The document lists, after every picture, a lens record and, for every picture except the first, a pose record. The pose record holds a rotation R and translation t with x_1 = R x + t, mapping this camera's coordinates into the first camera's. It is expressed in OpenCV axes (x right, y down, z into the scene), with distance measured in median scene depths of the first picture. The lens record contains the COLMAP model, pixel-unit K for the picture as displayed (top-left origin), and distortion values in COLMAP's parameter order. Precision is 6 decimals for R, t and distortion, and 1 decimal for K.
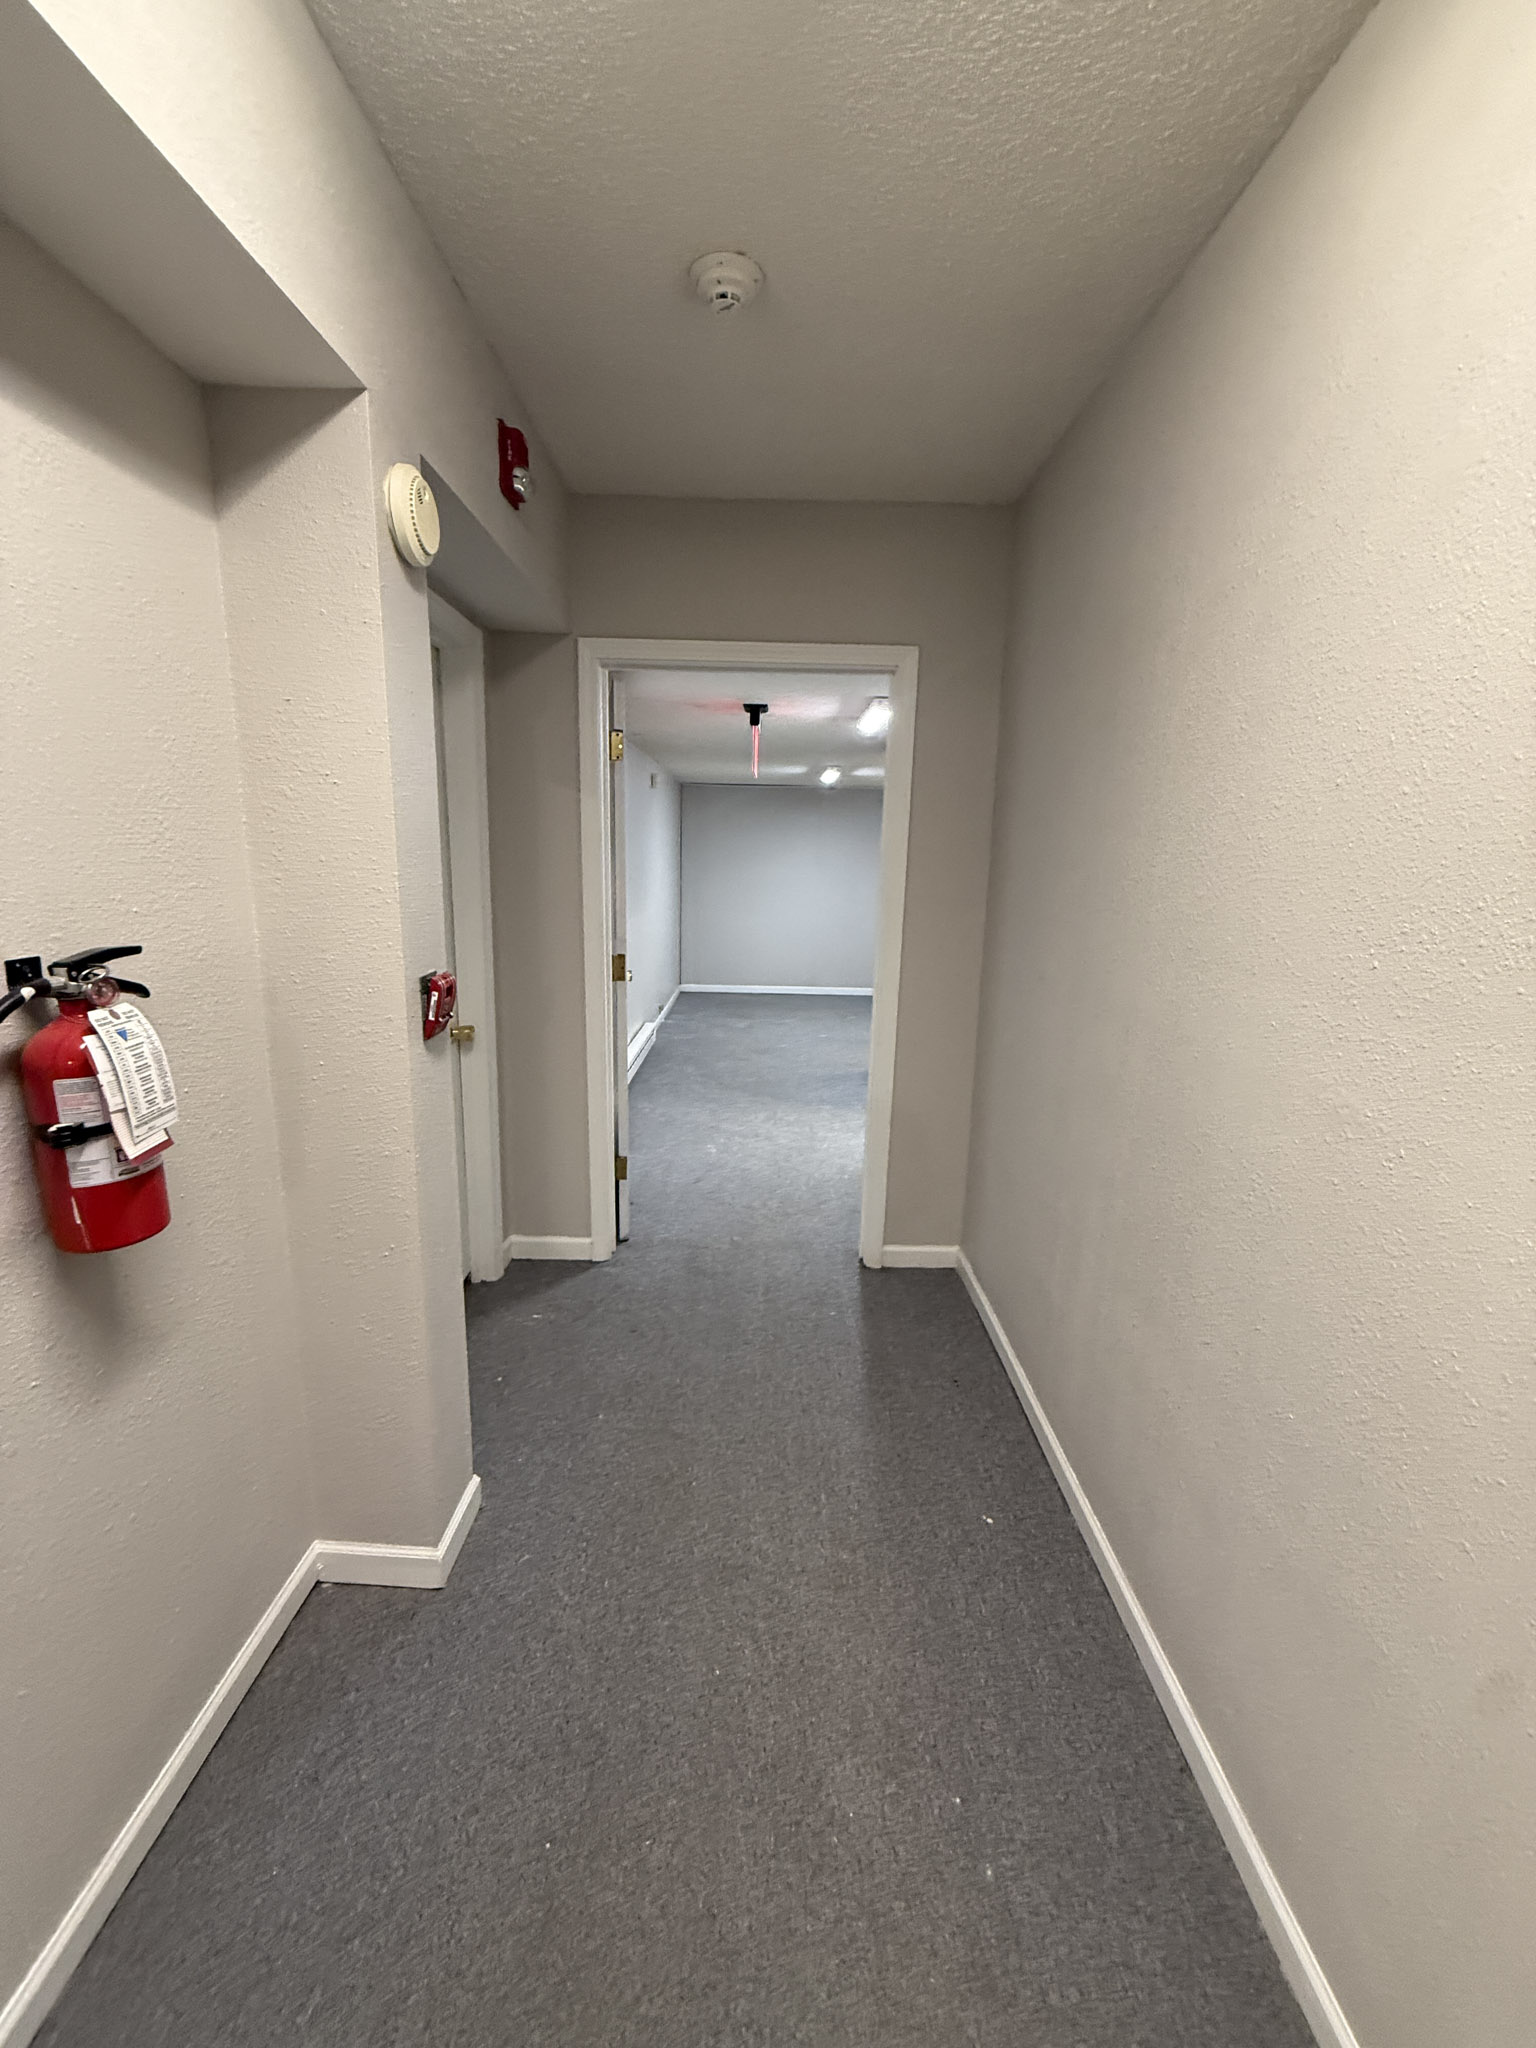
lens RADIAL K [[829.6, 0, 756.6], [0, 829.6, 1022.2], [0, 0, 1]] dist [0.000387, 0.000018]
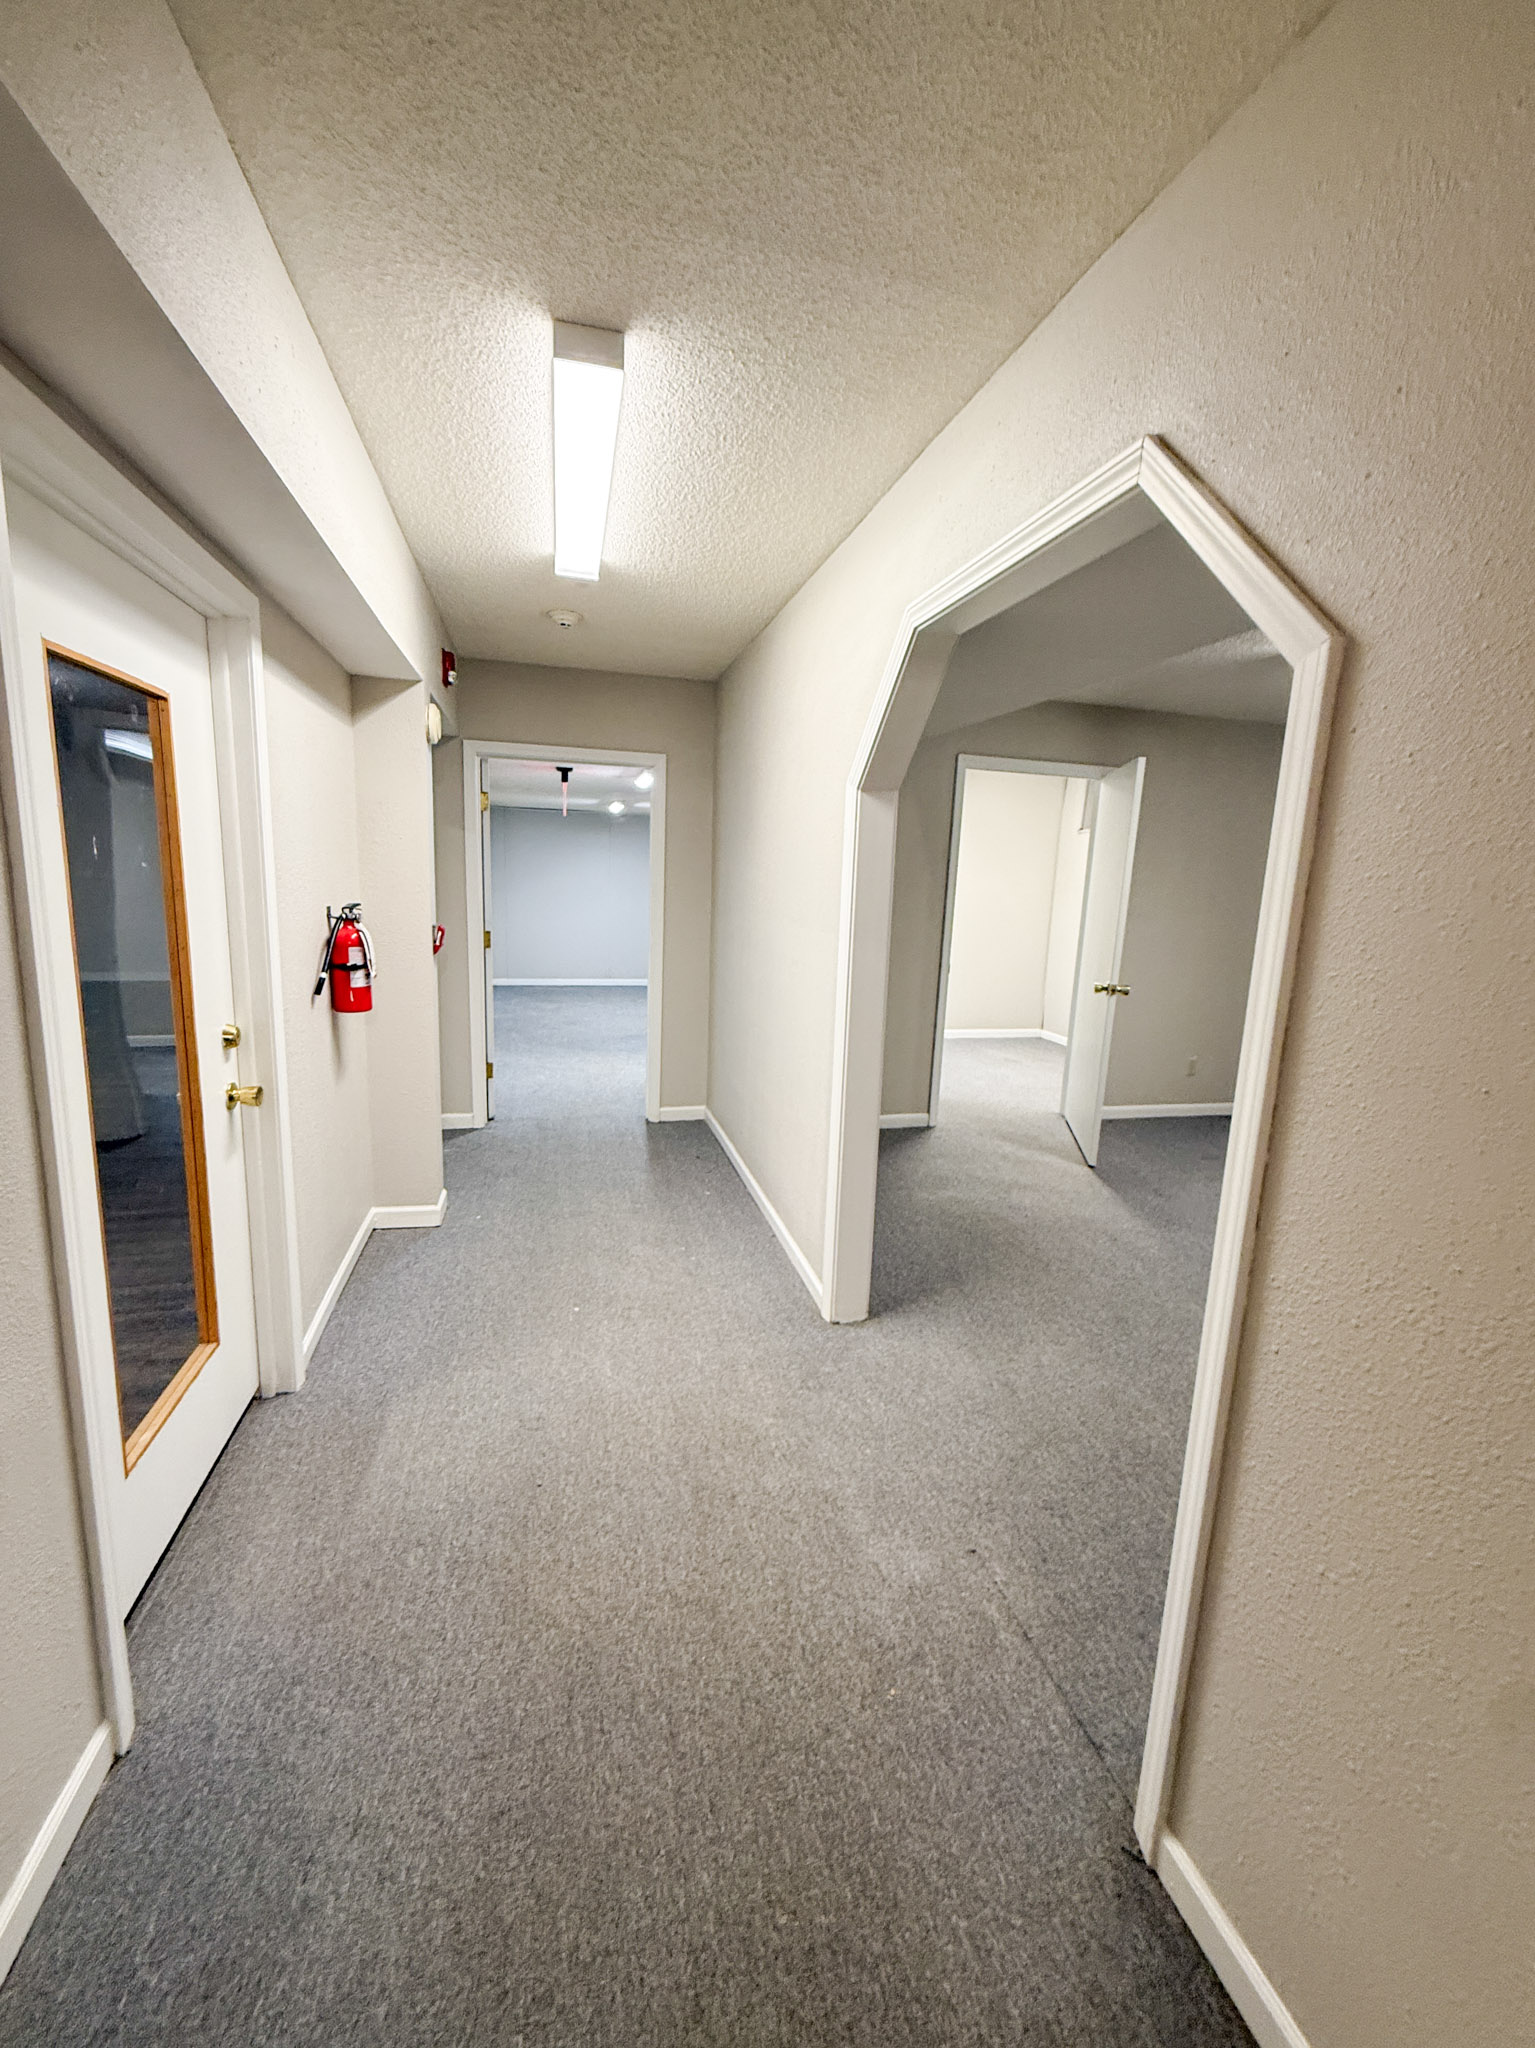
lens RADIAL K [[829.6, 0, 756.1], [0, 829.6, 1022.2], [0, 0, 1]] dist [0.000387, 0.000018]
pose [[0.969551, -0.030987, 0.242920, -0.056900], [0.034760, 0.999332, -0.011261, 0.125351], [-0.242409, 0.019362, 0.969981, -0.647351]]
